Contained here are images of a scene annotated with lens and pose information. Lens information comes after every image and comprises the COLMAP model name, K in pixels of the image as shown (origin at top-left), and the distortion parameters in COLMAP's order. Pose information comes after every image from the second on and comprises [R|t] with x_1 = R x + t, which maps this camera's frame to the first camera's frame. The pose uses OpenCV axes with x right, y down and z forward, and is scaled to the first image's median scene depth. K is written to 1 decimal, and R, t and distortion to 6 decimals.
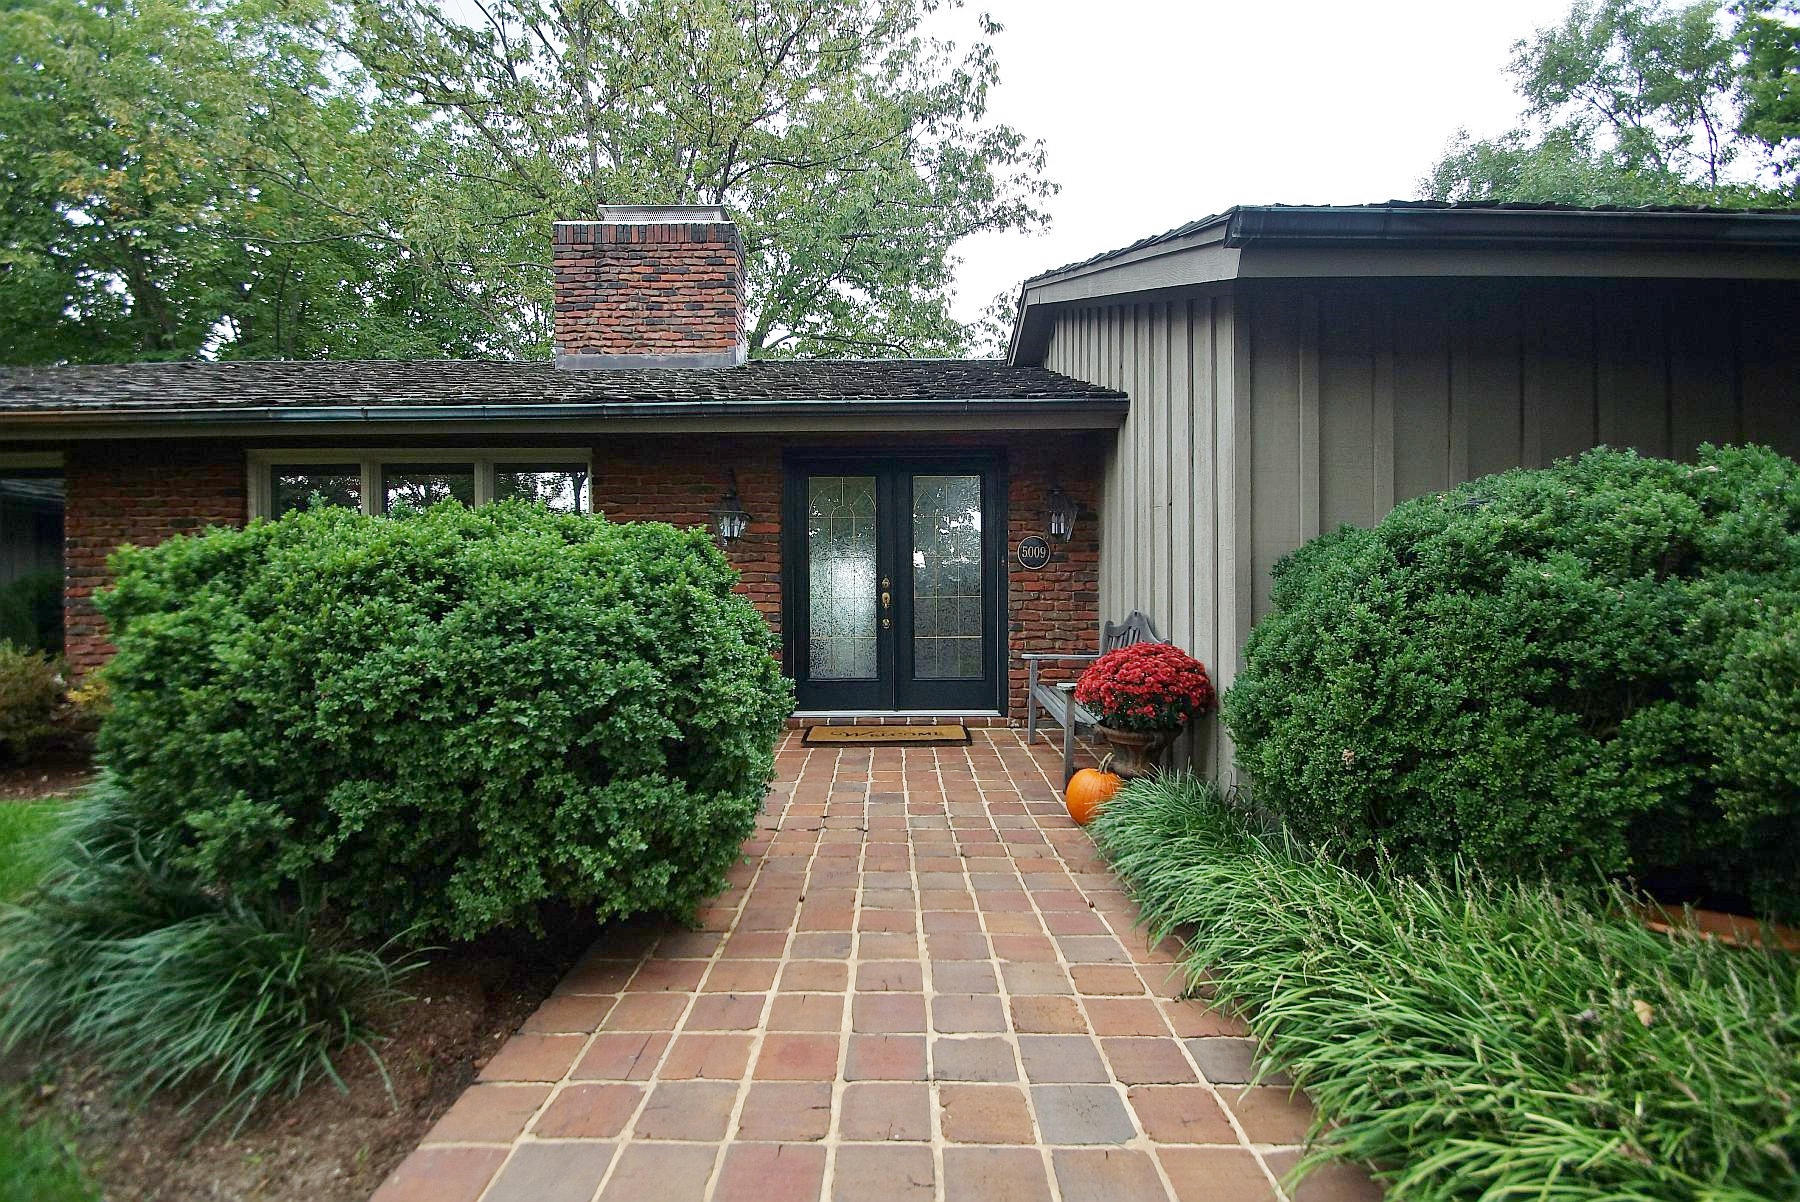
lens RADIAL K [[787.4, 0, 895.8], [0, 787.4, 599.3], [0, 0, 1]] dist [0.009343, -0.014565]
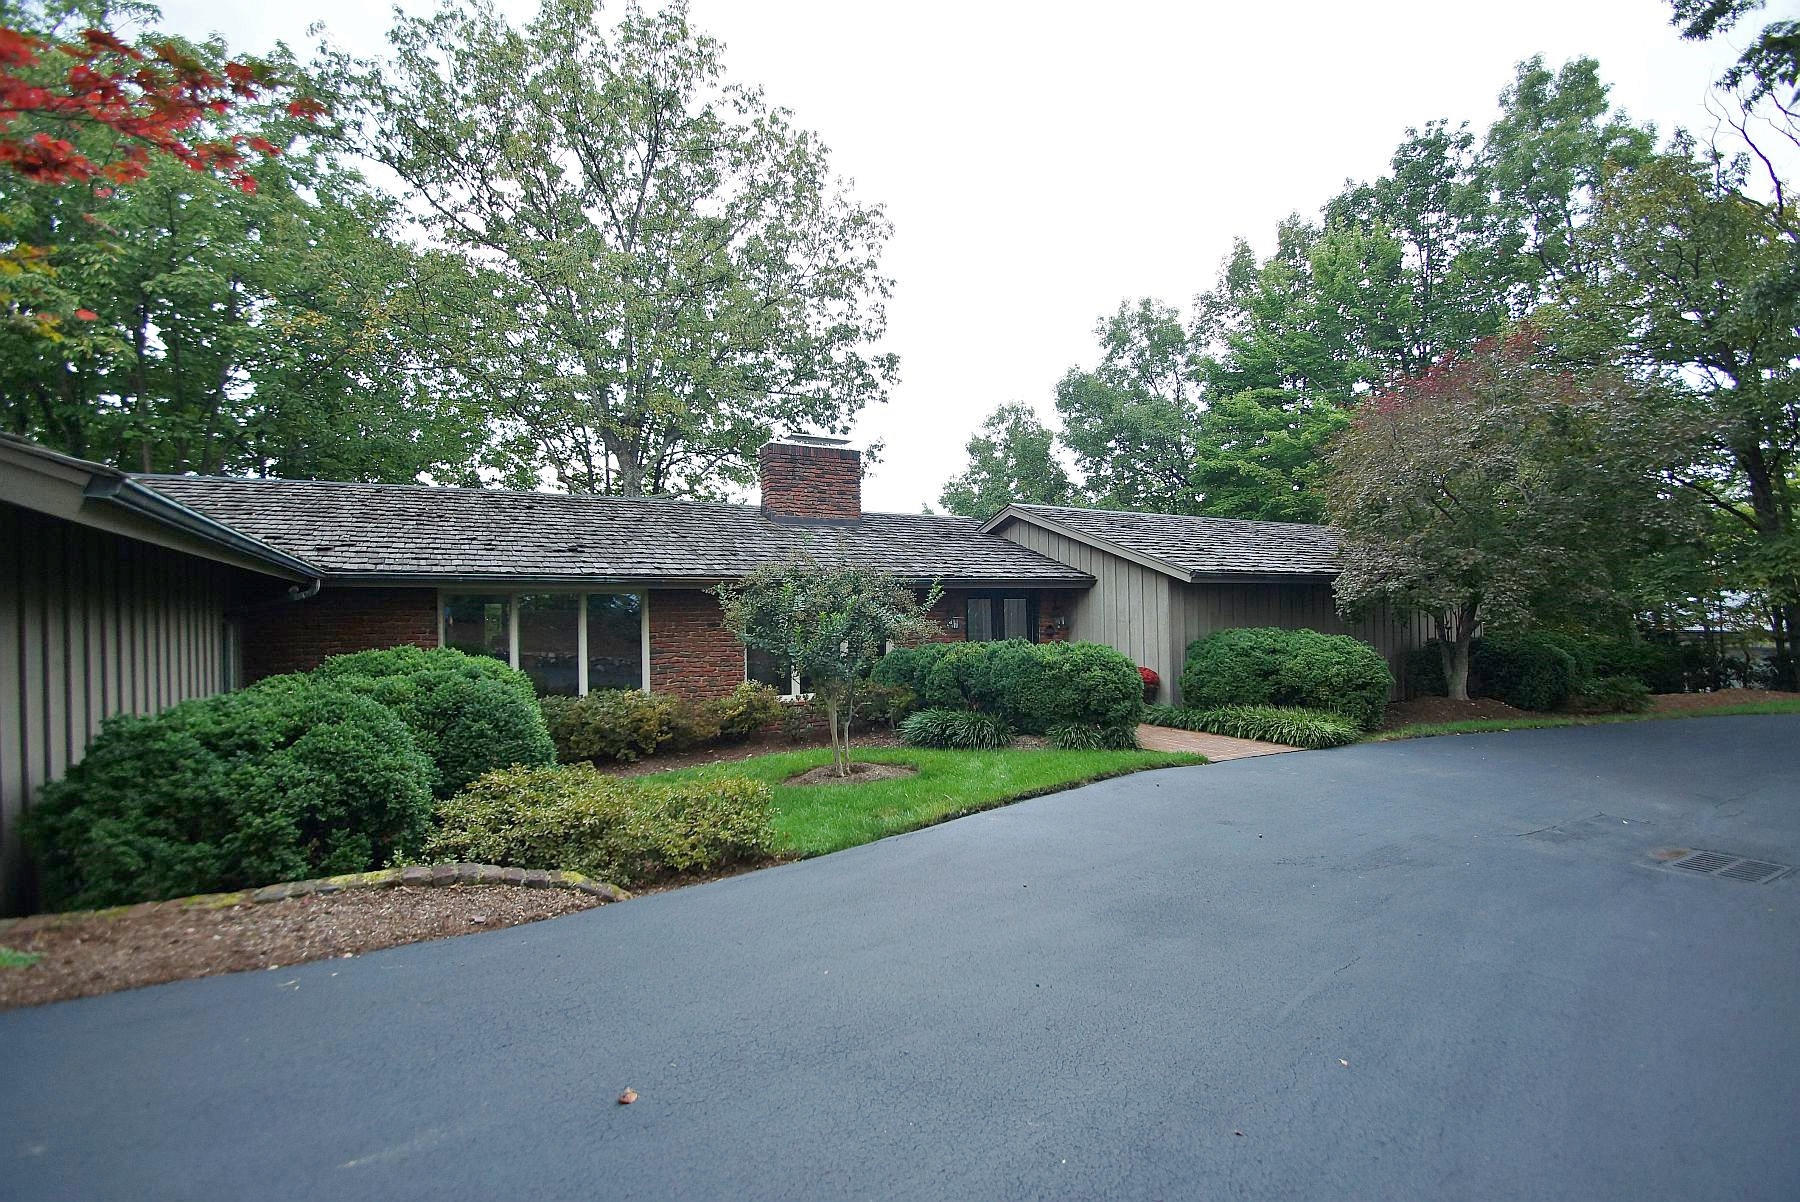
lens RADIAL K [[787.4, 0, 899.6], [0, 787.4, 598.0], [0, 0, 1]] dist [0.009343, -0.014565]
pose [[0.863265, -0.002800, 0.504744, -1.516844], [0.012158, 0.999810, -0.015248, -0.134717], [-0.504605, 0.019300, 0.863134, -0.932582]]
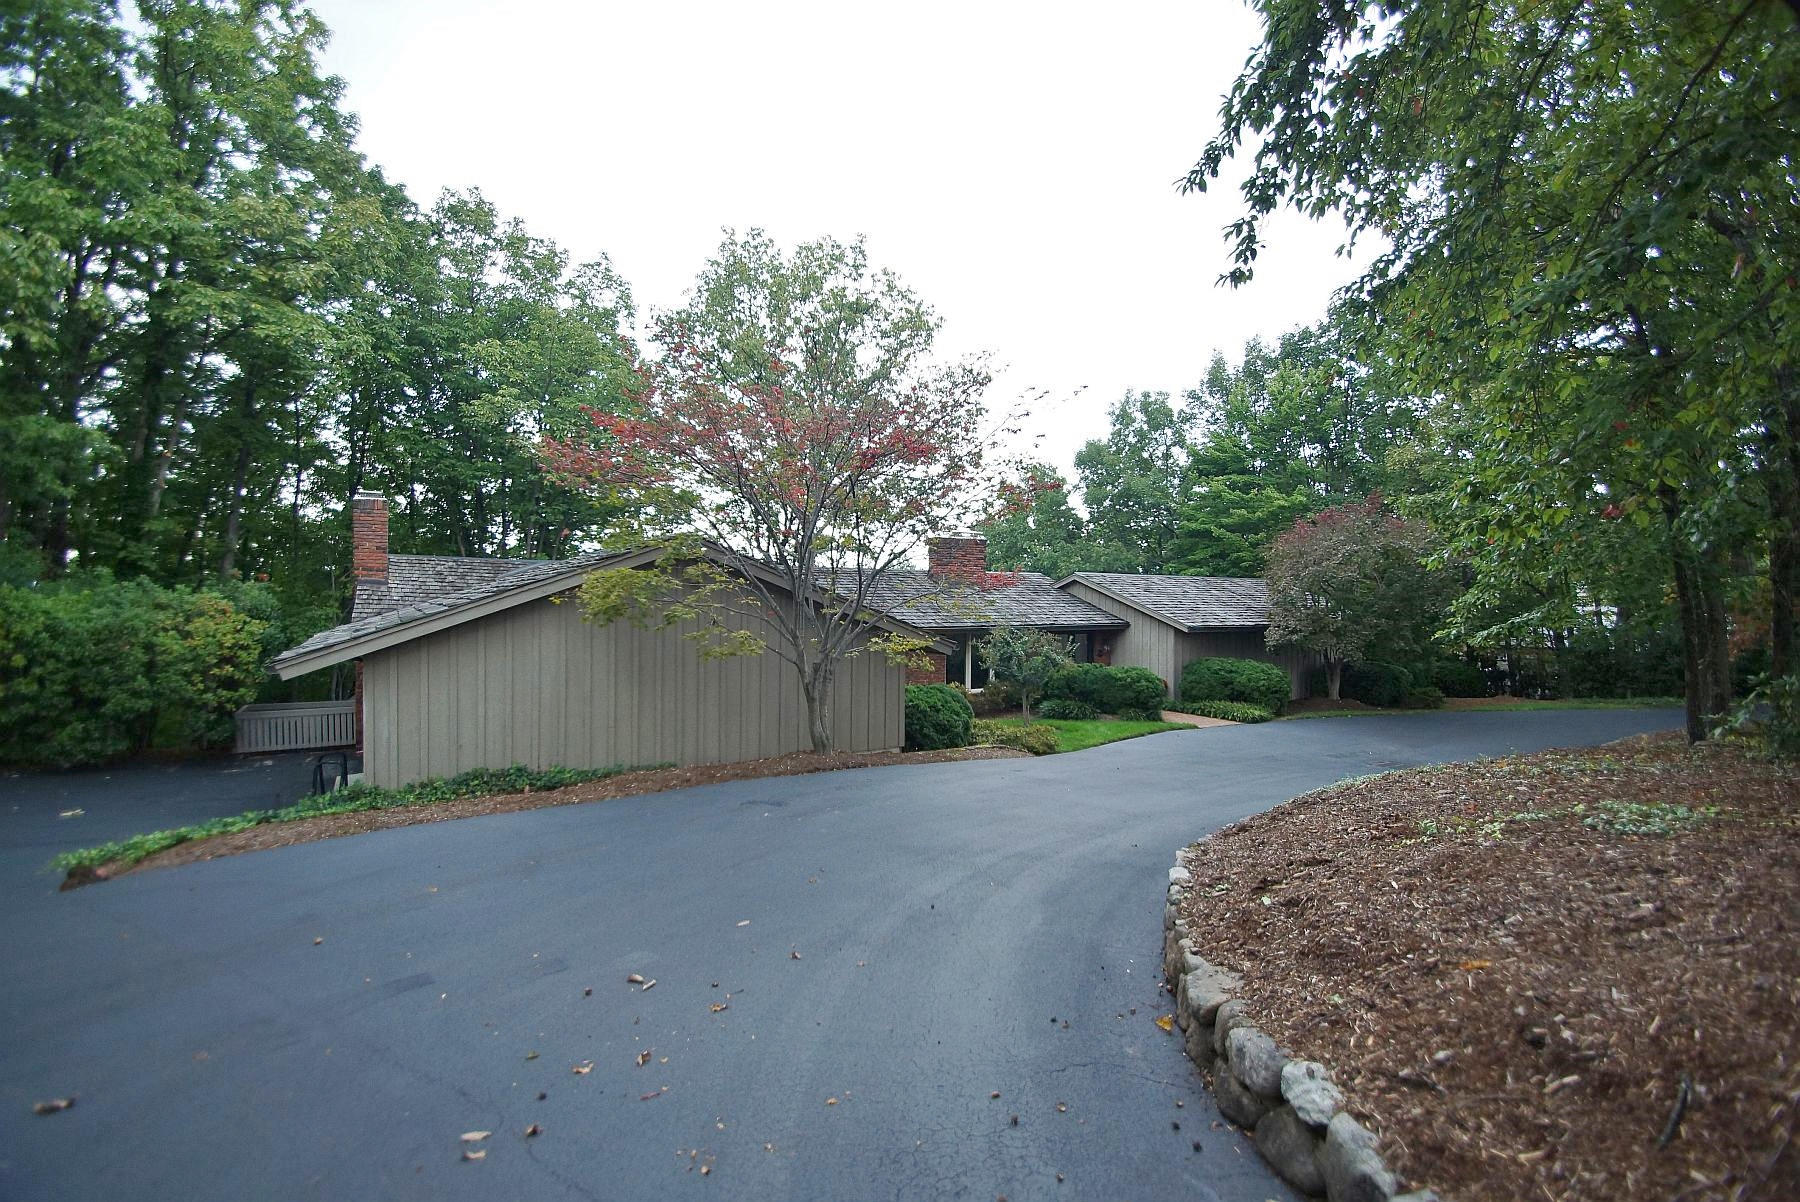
lens RADIAL K [[787.4, 0, 897.0], [0, 787.4, 589.9], [0, 0, 1]] dist [0.009343, -0.014565]
pose [[0.844953, 0.012250, 0.534700, -3.031668], [-0.011299, 0.999923, -0.005052, -0.370313], [-0.534721, -0.001773, 0.845027, -1.995388]]
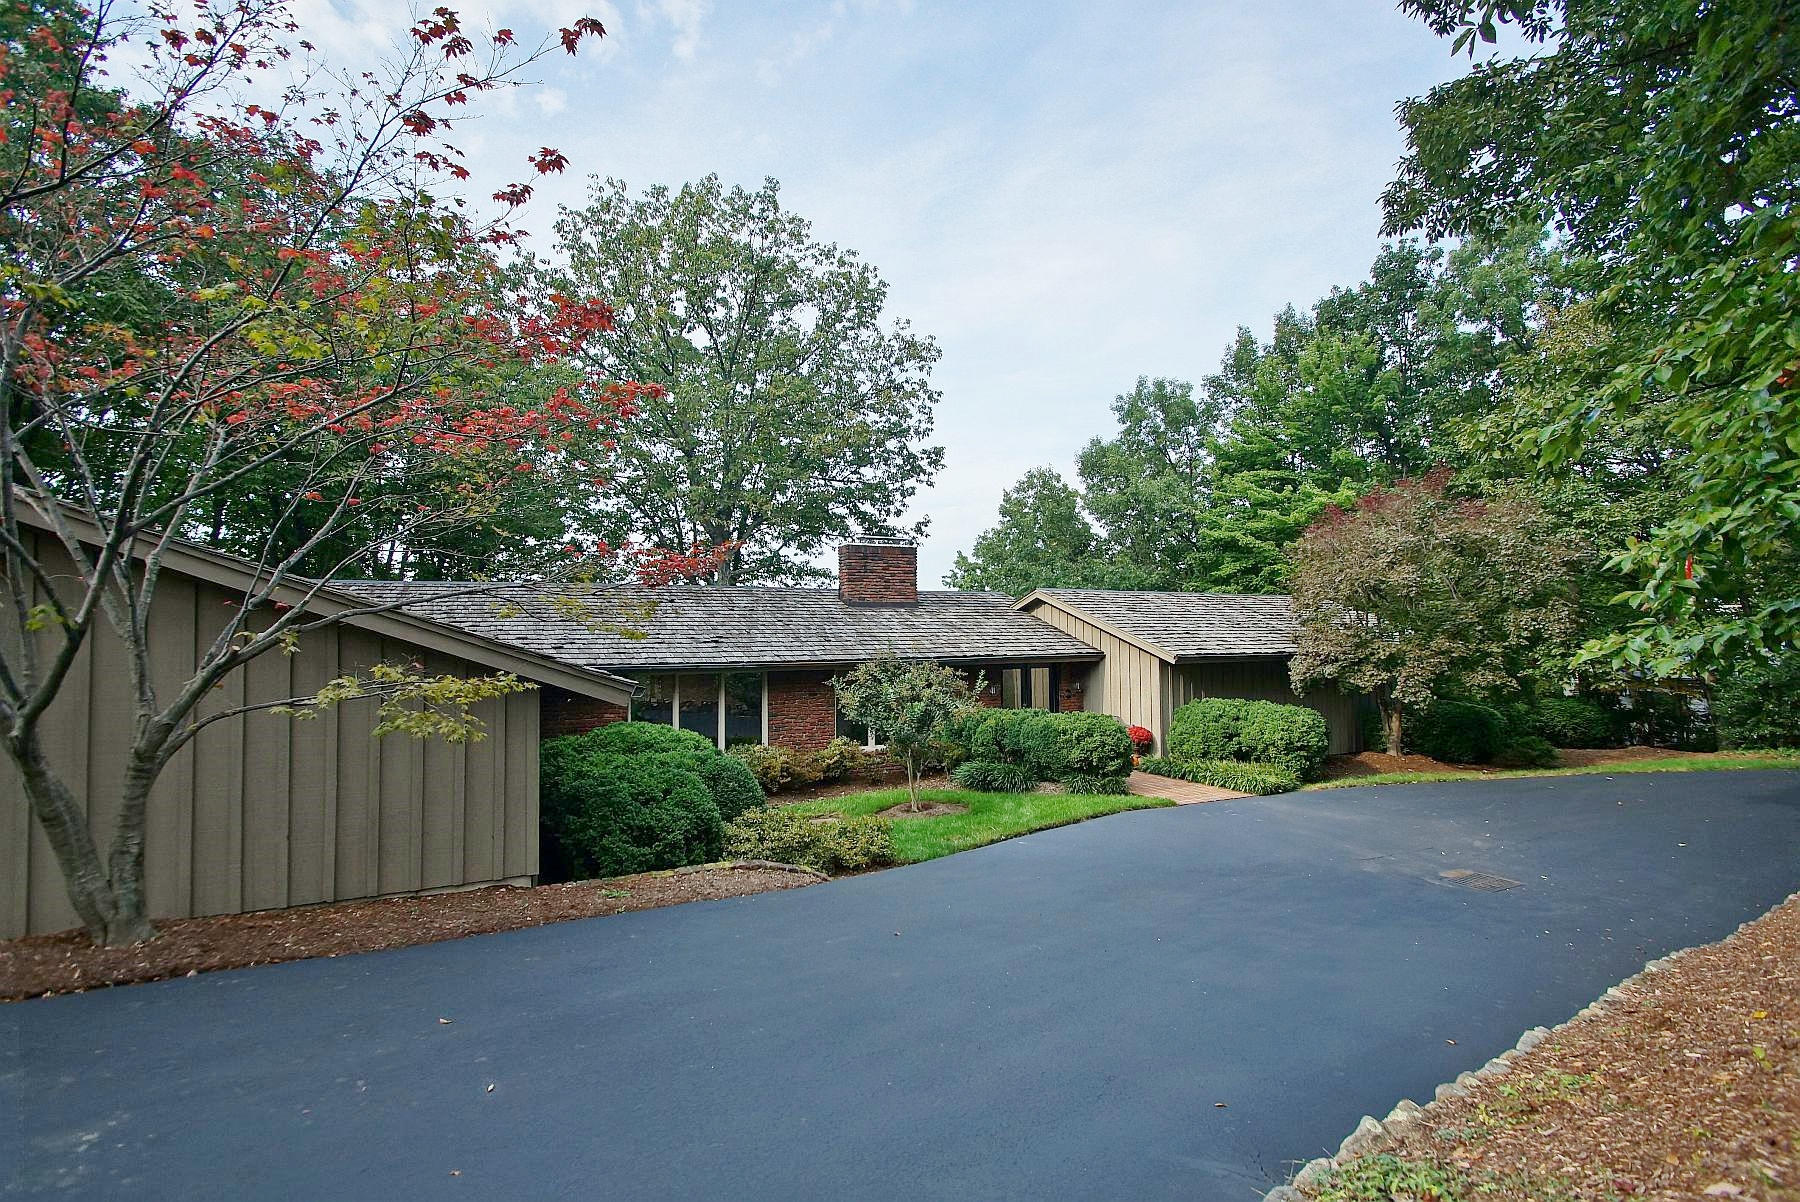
lens RADIAL K [[787.4, 0, 898.8], [0, 787.4, 592.5], [0, 0, 1]] dist [0.009343, -0.014565]
pose [[0.882289, 0.019158, 0.470319, -1.931416], [0.005553, 0.998678, -0.051099, -0.311806], [-0.470676, 0.047696, 0.881016, -1.492841]]
